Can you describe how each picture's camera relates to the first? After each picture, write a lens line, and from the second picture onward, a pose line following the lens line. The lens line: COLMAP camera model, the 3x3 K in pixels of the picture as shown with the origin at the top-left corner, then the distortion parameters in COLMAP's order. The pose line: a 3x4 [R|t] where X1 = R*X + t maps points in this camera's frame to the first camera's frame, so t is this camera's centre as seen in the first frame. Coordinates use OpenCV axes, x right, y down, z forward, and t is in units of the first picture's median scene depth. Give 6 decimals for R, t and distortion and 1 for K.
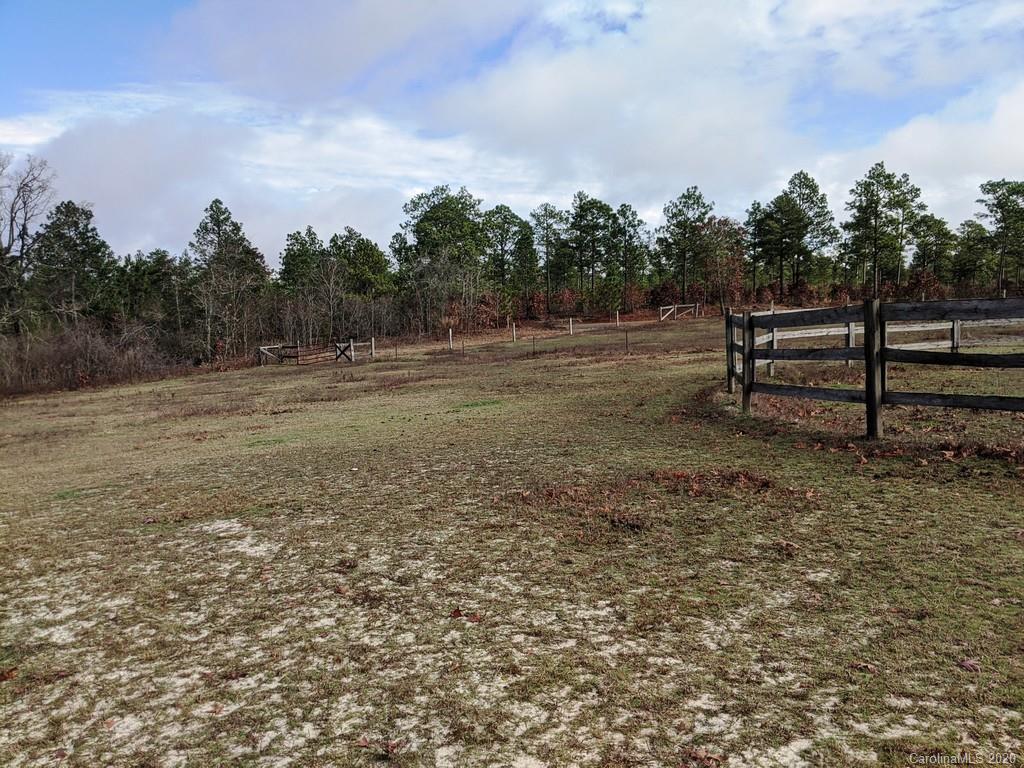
lens RADIAL K [[801.4, 0, 512.0], [0, 801.4, 384.0], [0, 0, 1]] dist [-0.002622, -0.061094]
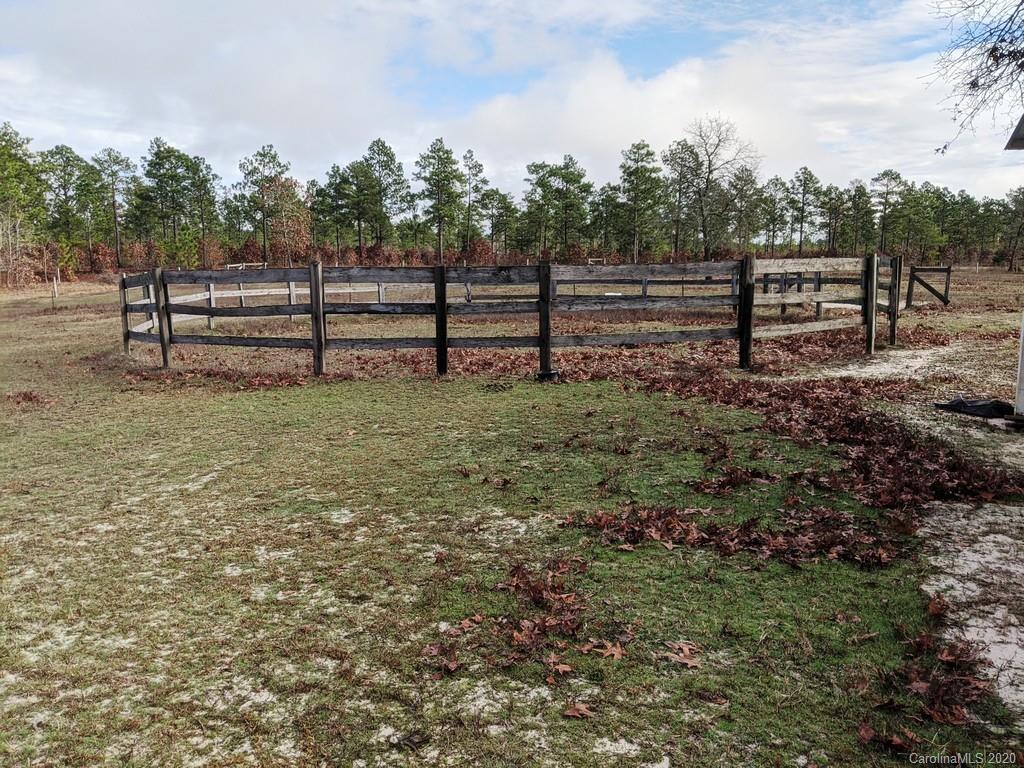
lens RADIAL K [[821.9, 0, 516.8], [0, 821.9, 392.1], [0, 0, 1]] dist [0.086690, -0.145993]
pose [[0.908888, -0.034726, 0.415591, 0.061718], [0.010927, 0.998168, 0.059510, 0.004638], [-0.416897, -0.049547, 0.907603, -0.088666]]
